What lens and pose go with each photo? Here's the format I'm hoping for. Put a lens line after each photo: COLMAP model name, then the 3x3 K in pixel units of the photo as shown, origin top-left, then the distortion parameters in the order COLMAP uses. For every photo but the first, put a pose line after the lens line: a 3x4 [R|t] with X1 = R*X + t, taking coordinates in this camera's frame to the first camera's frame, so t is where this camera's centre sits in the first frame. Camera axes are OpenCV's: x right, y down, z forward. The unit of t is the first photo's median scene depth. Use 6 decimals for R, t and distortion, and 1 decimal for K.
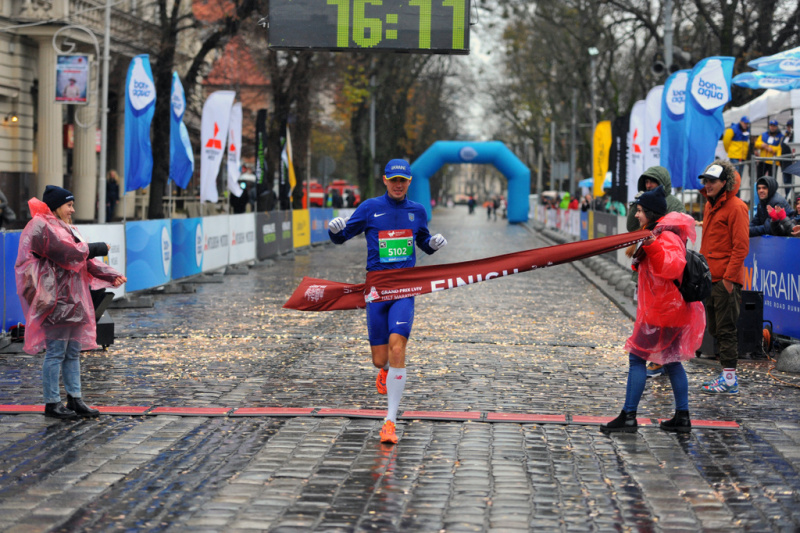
lens RADIAL K [[2255.7, 0, 420.8], [0, 2255.7, 266.4], [0, 0, 1]] dist [0.038716, -0.560255]
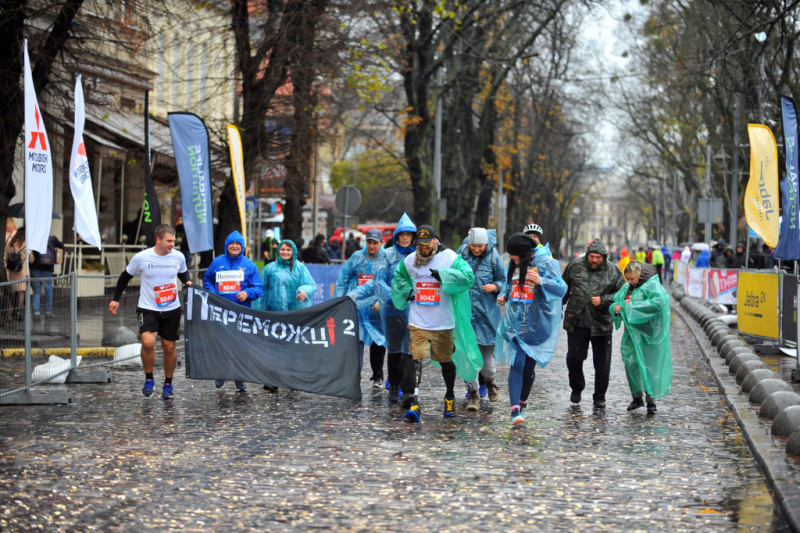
lens RADIAL K [[2115.3, 0, 420.4], [0, 2115.3, 266.1], [0, 0, 1]] dist [-0.070937, -0.186683]
pose [[0.995194, 0.009789, -0.097429, 0.047427], [-0.011996, 0.999684, -0.022093, -0.013708], [0.097182, 0.023156, 0.994997, 0.461811]]
